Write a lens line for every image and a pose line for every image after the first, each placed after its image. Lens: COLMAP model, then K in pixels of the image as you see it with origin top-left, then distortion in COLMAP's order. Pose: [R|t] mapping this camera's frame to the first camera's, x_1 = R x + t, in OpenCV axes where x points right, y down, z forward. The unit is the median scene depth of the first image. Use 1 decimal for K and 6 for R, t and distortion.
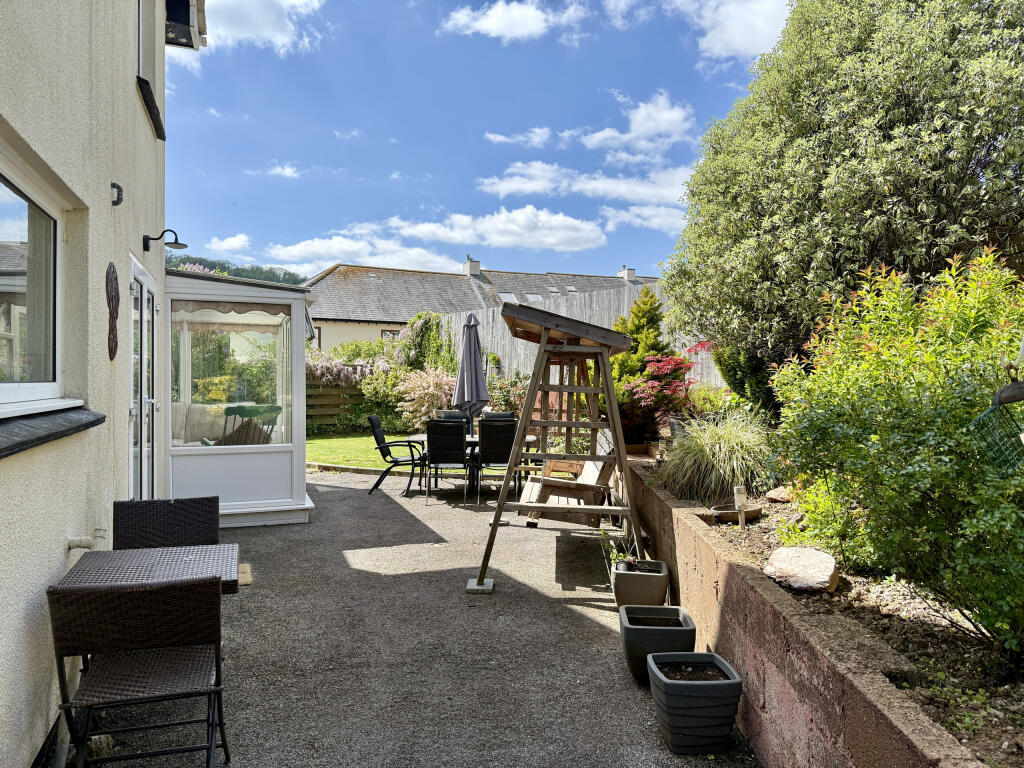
lens RADIAL K [[703.5, 0, 517.8], [0, 703.5, 385.7], [0, 0, 1]] dist [0.056396, 0.000193]
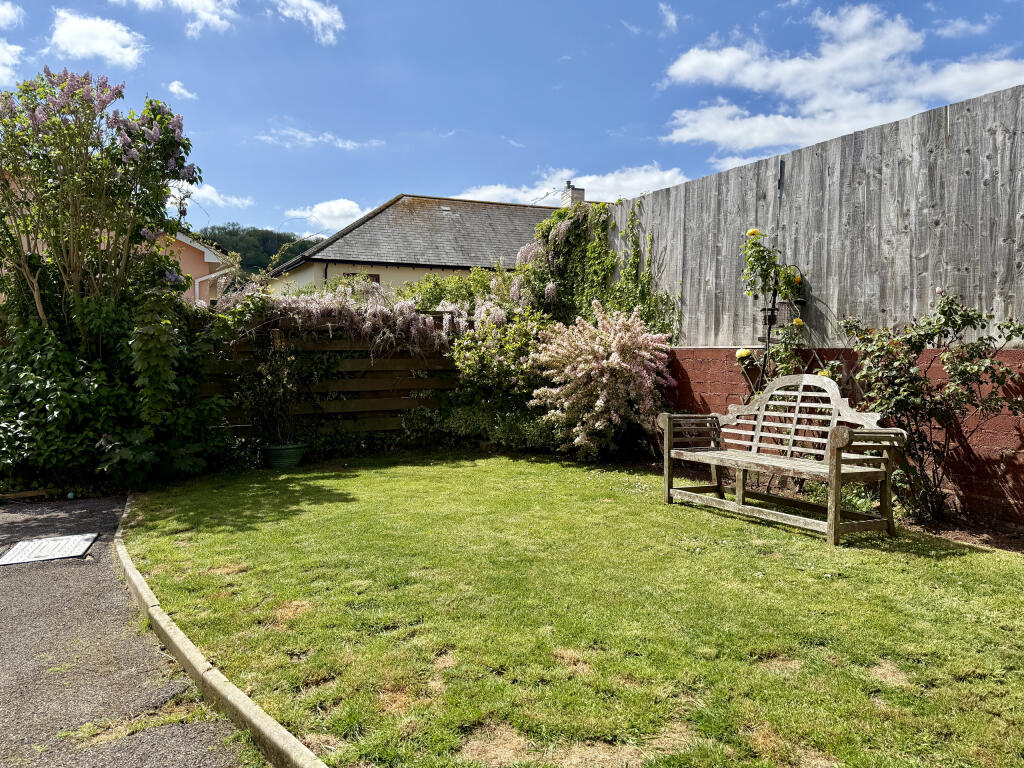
lens RADIAL K [[703.5, 0, 508.7], [0, 703.5, 383.8], [0, 0, 1]] dist [0.056396, 0.000193]
pose [[0.995079, -0.002769, -0.099049, -0.132322], [0.006700, 0.999202, 0.039382, 0.002735], [0.098861, -0.039852, 0.994303, 0.507974]]
